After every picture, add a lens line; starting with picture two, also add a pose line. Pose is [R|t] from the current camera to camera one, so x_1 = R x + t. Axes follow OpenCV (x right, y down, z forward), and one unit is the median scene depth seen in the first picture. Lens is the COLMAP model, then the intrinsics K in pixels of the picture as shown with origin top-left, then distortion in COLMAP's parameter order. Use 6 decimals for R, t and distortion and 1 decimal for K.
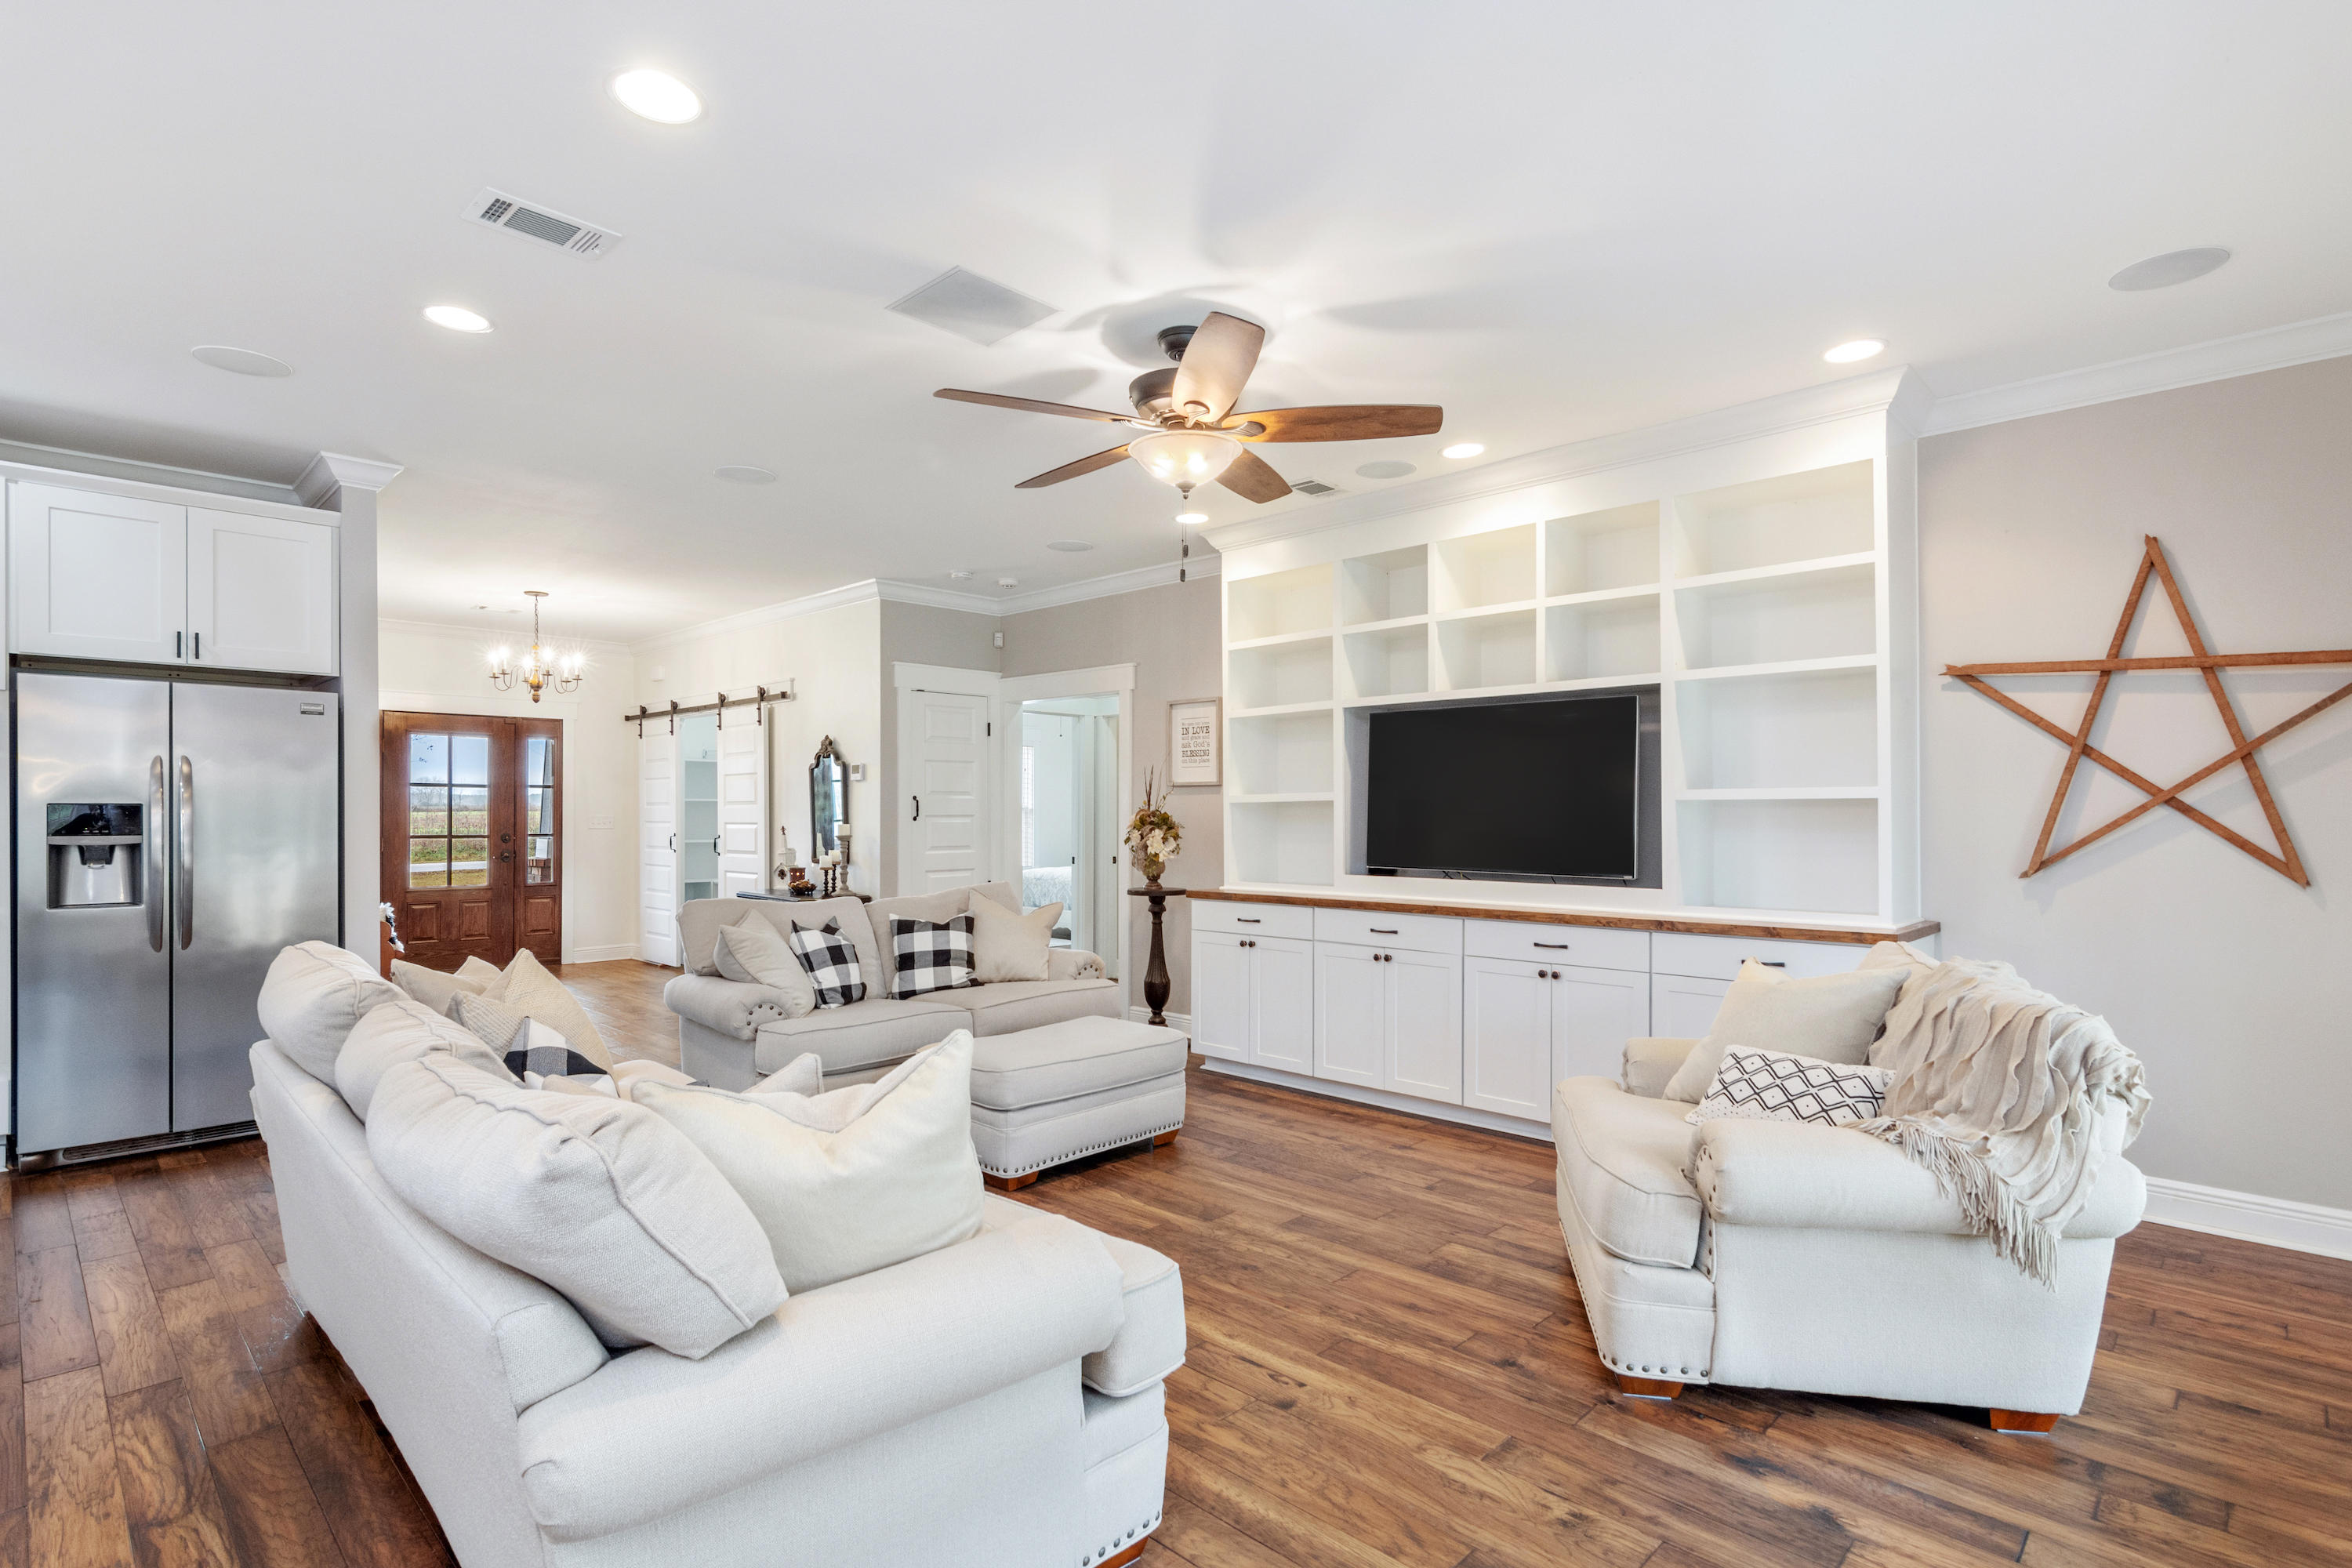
lens RADIAL K [[1132.1, 0, 1176.7], [0, 1132.1, 809.4], [0, 0, 1]] dist [-0.001363, 0.000030]
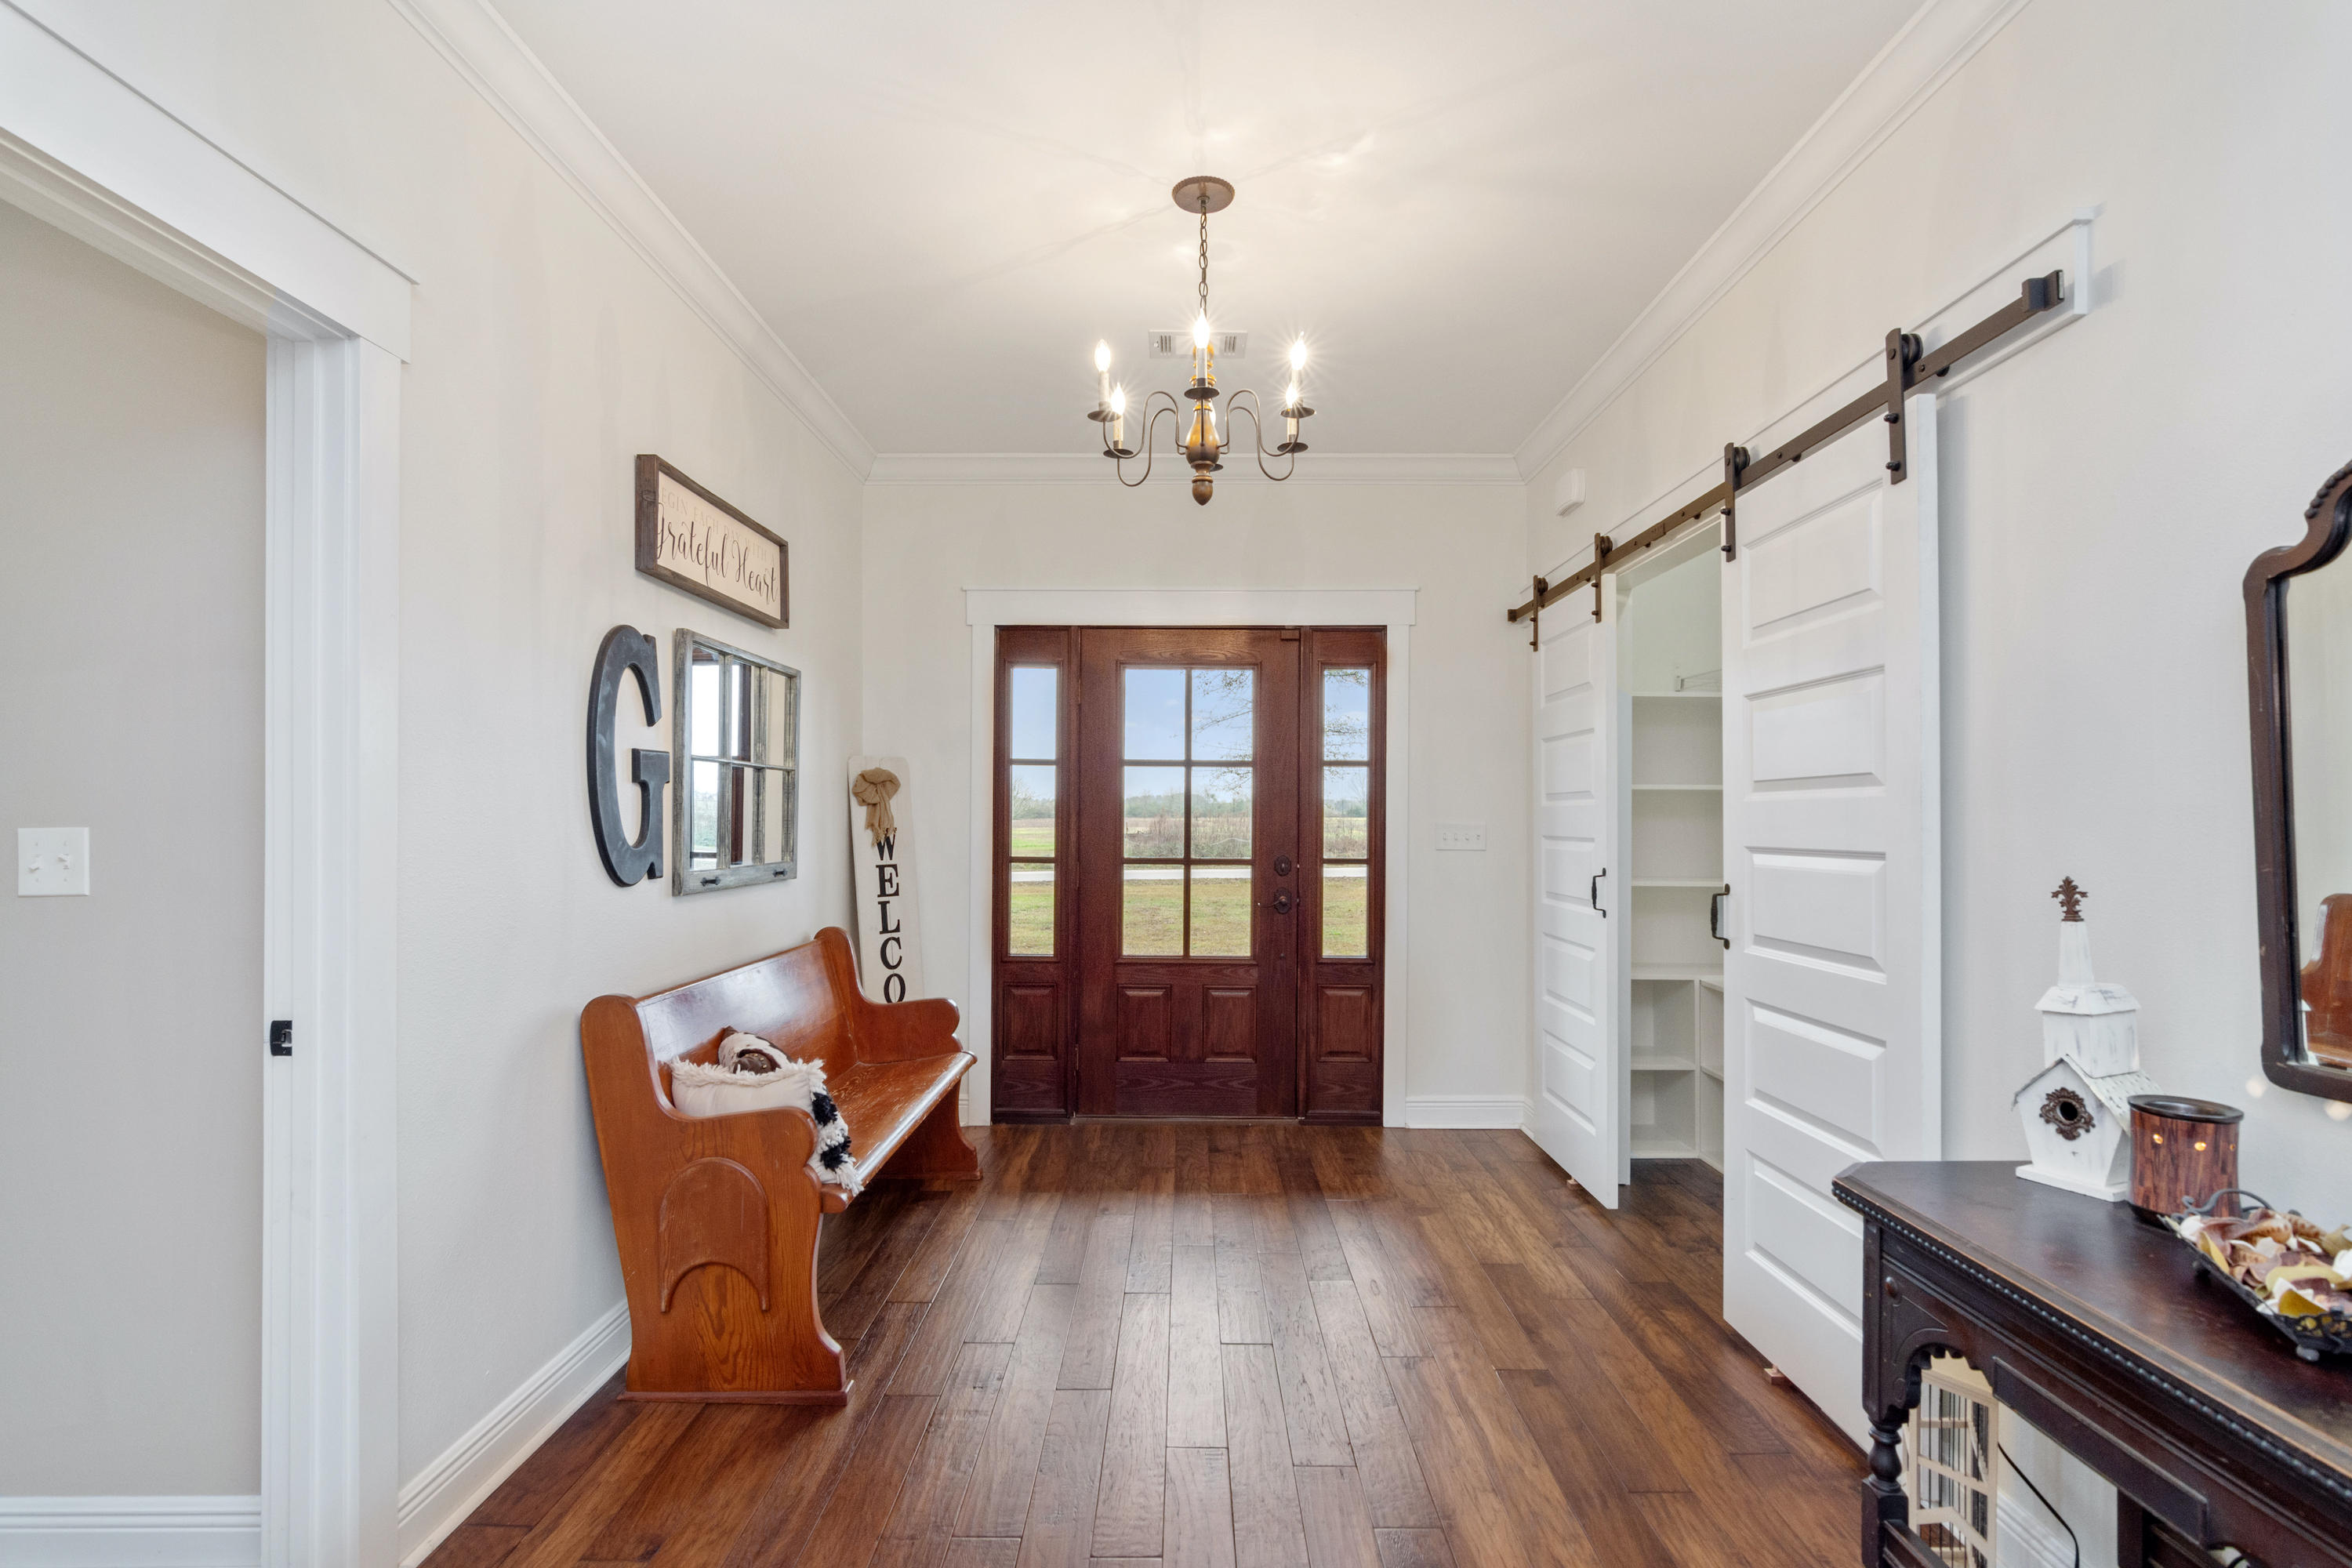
lens RADIAL K [[1132.1, 0, 1178.4], [0, 1132.1, 804.3], [0, 0, 1]] dist [-0.001363, 0.000030]
pose [[0.694463, -0.005498, -0.719507, -0.267685], [-0.000141, 0.999970, -0.007777, 0.001257], [0.719528, 0.005503, 0.694441, 0.630212]]
